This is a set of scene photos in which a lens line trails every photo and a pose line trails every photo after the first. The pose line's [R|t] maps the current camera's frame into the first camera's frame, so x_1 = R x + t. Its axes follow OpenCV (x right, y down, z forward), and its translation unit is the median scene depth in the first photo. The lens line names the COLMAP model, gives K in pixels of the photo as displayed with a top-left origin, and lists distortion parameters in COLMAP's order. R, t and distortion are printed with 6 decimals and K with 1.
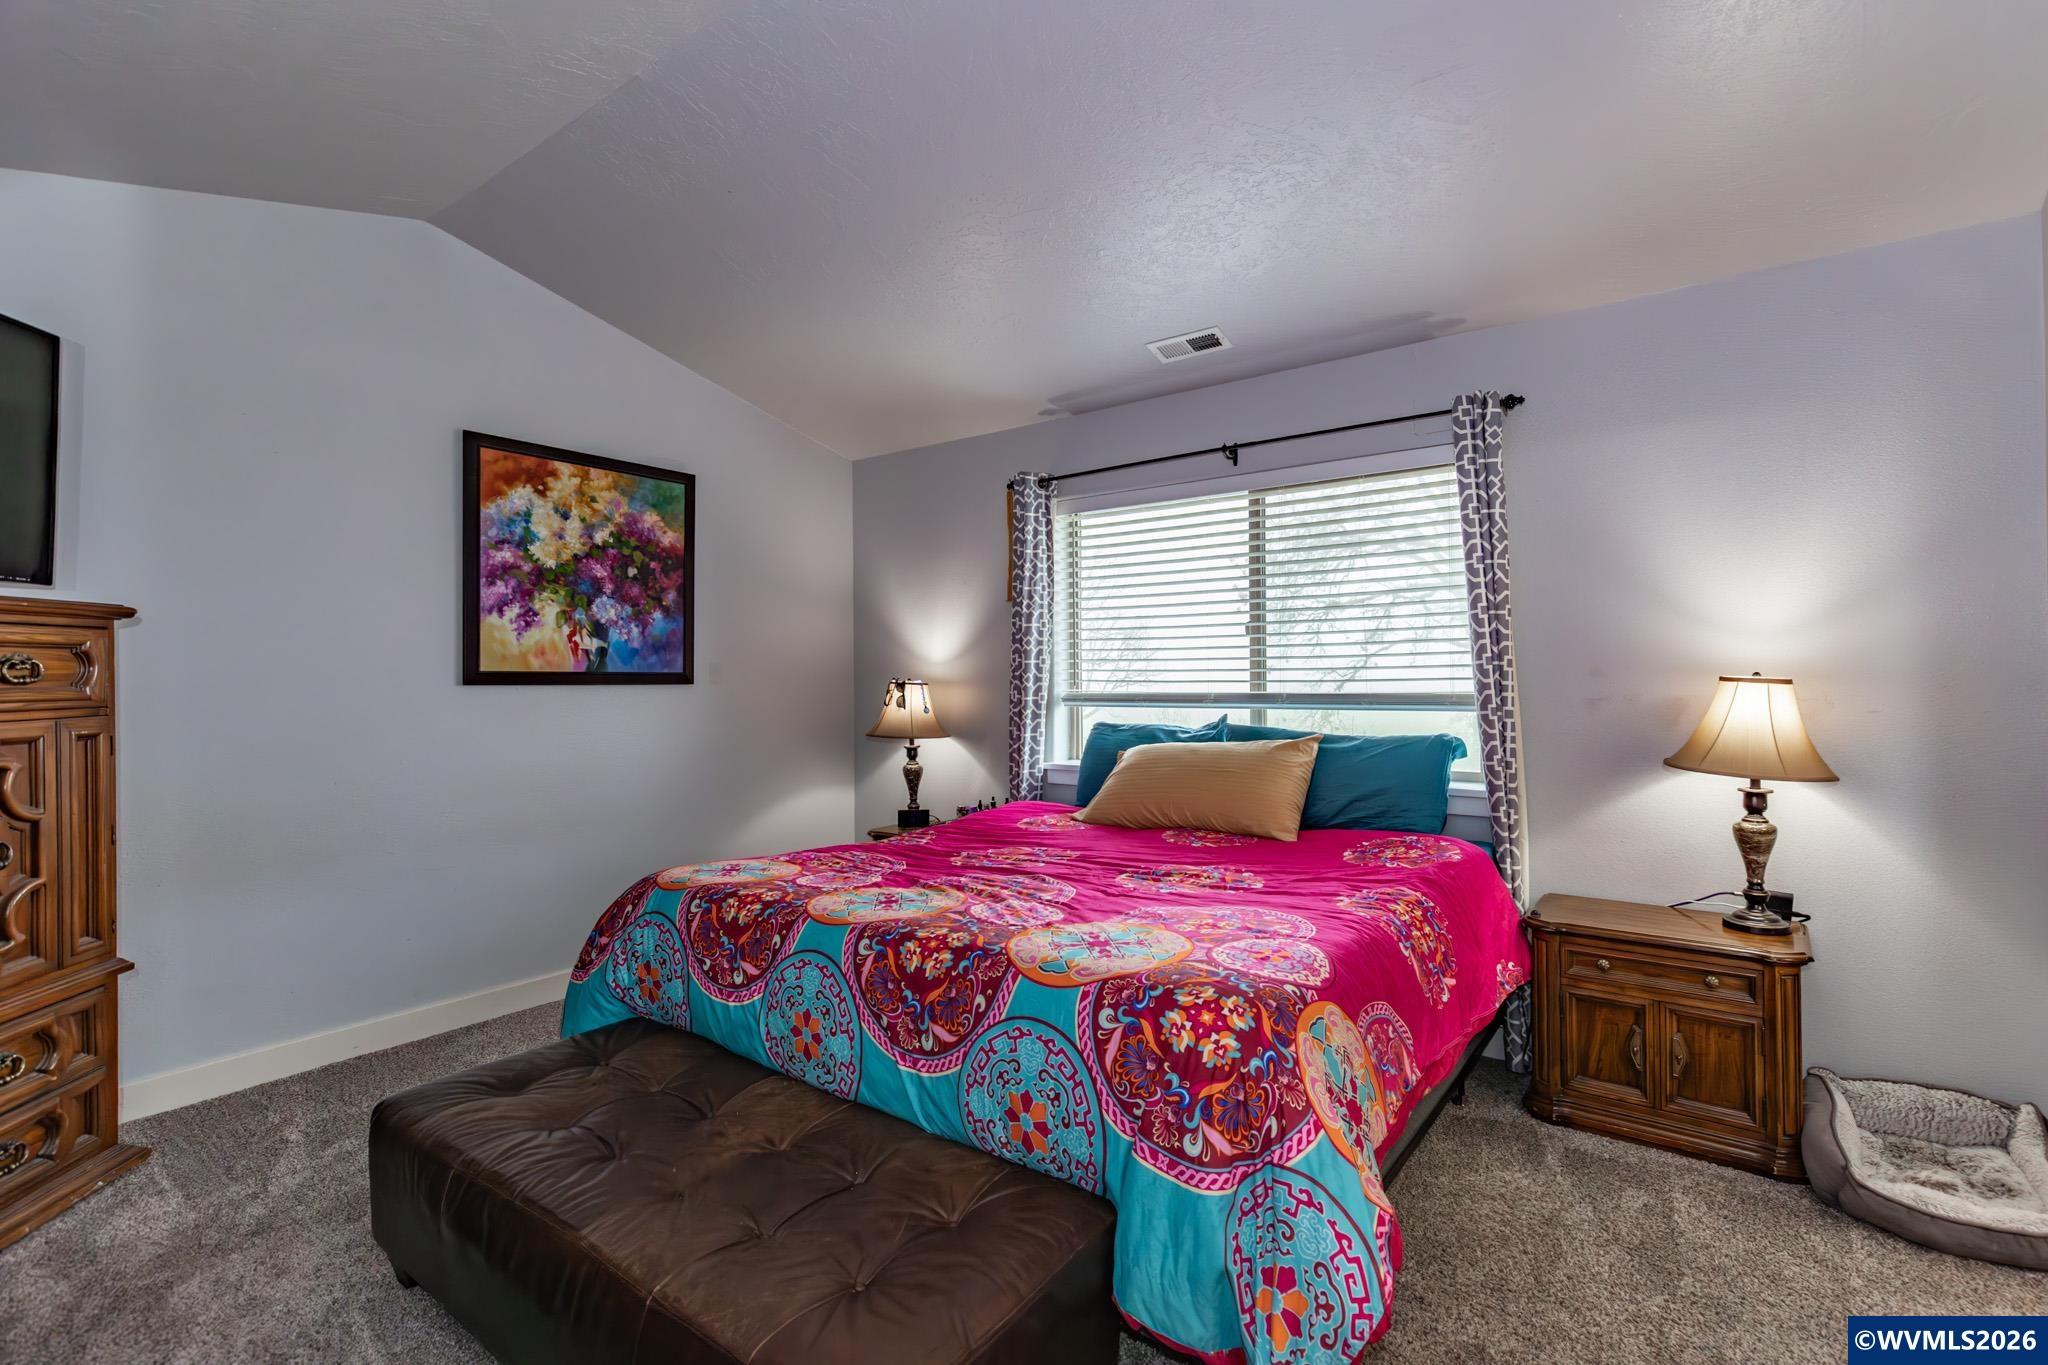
lens RADIAL K [[936.3, 0, 1022.7], [0, 936.3, 679.1], [0, 0, 1]] dist [0.011402, -0.003099]
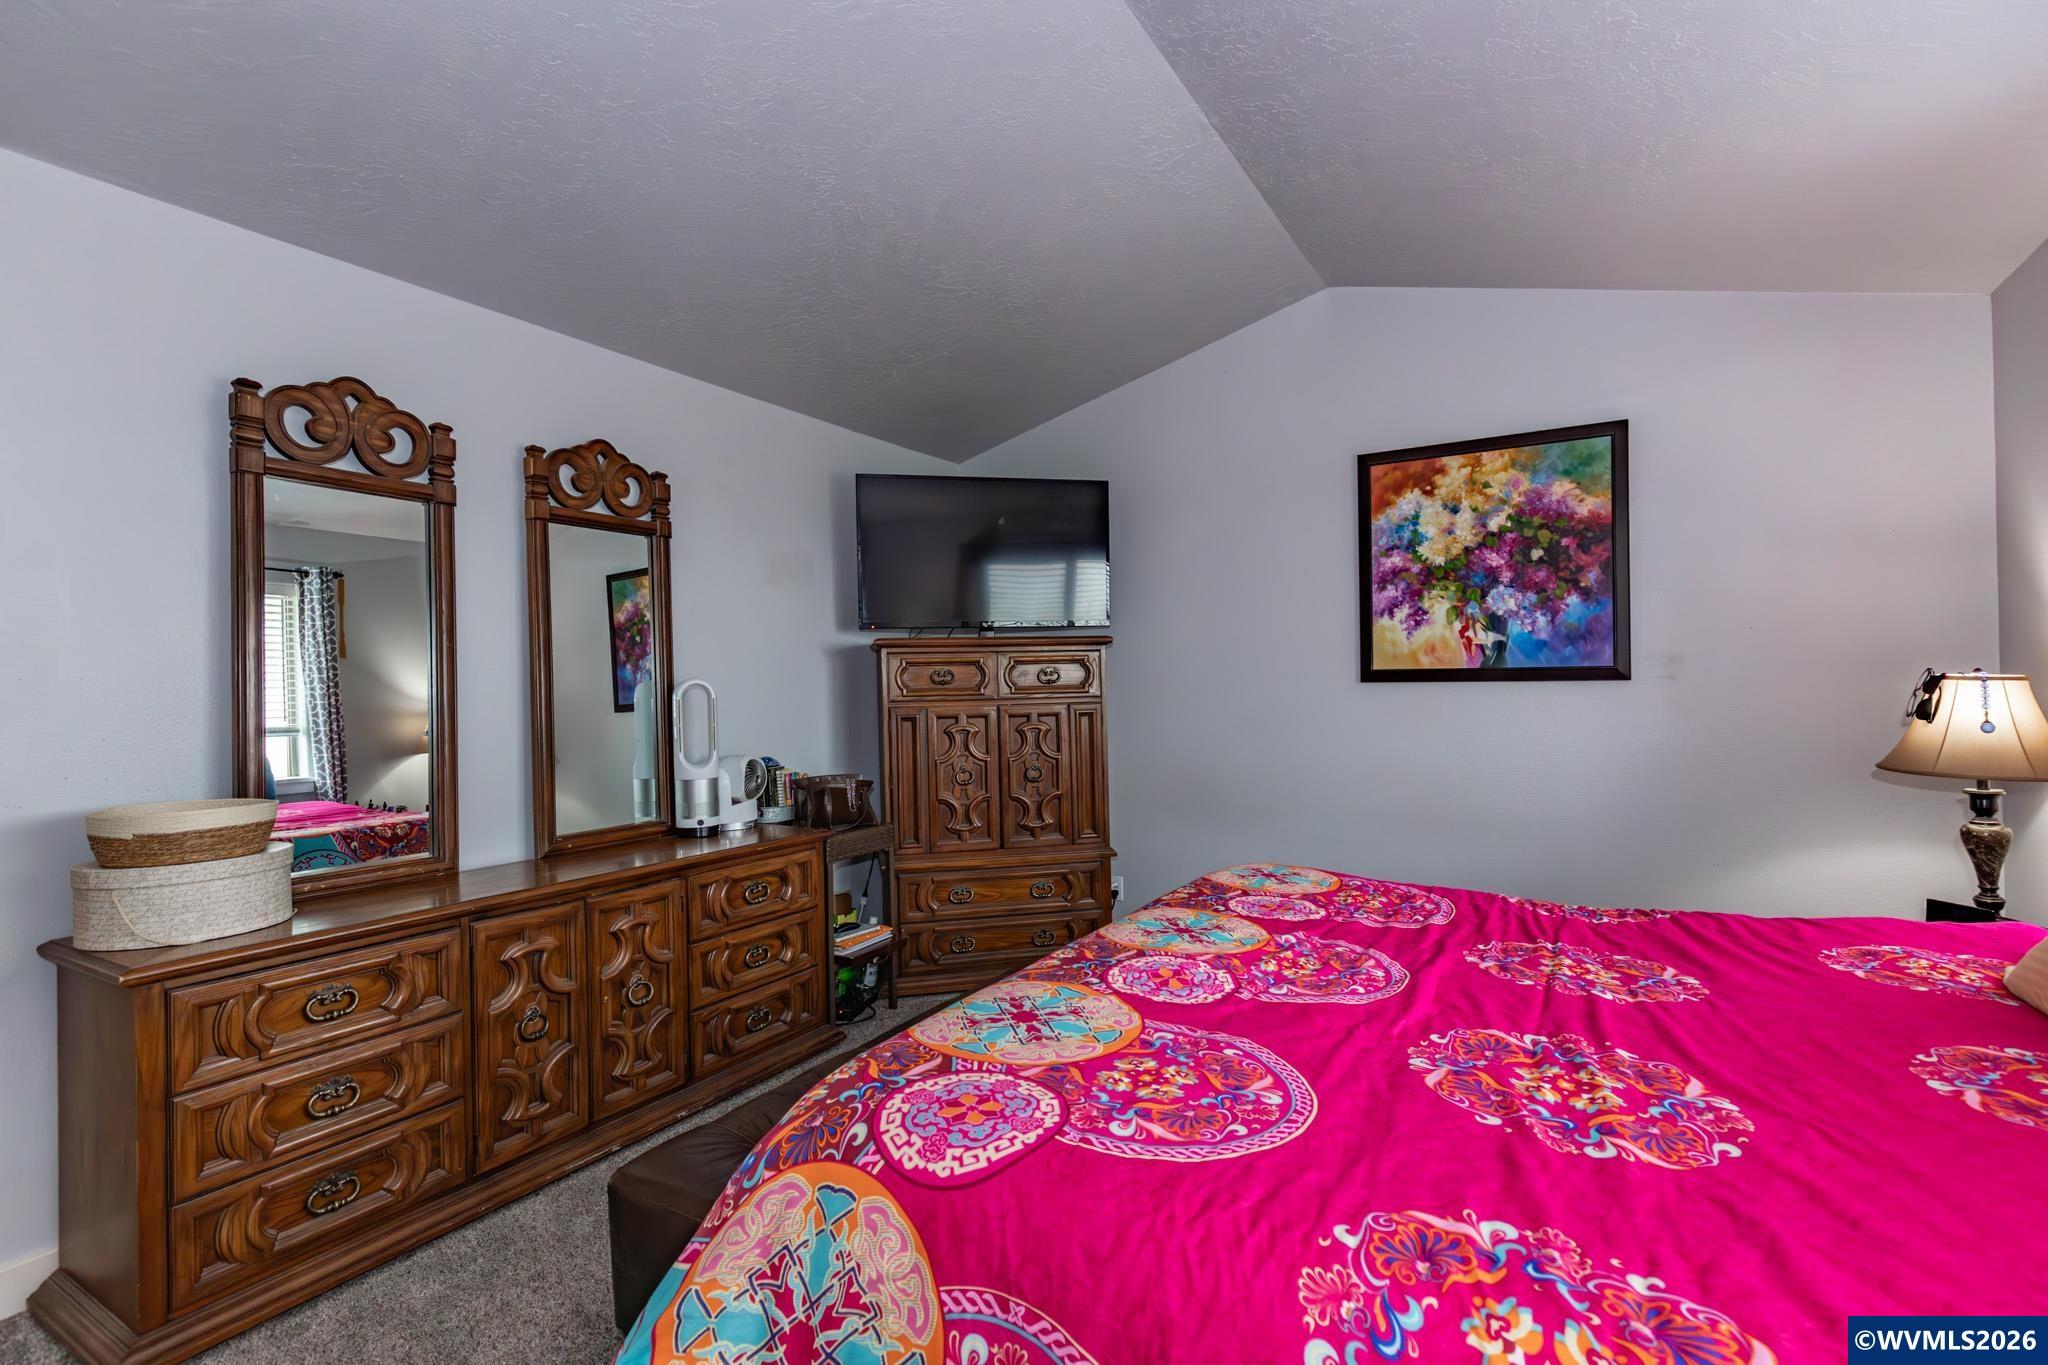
lens RADIAL K [[936.3, 0, 1065.2], [0, 936.3, 684.2], [0, 0, 1]] dist [0.011402, -0.003099]
pose [[0.120438, 0.003354, -0.992715, 0.439625], [0.012721, 0.999907, 0.004922, -0.001228], [0.992639, -0.013221, 0.120384, 0.474295]]
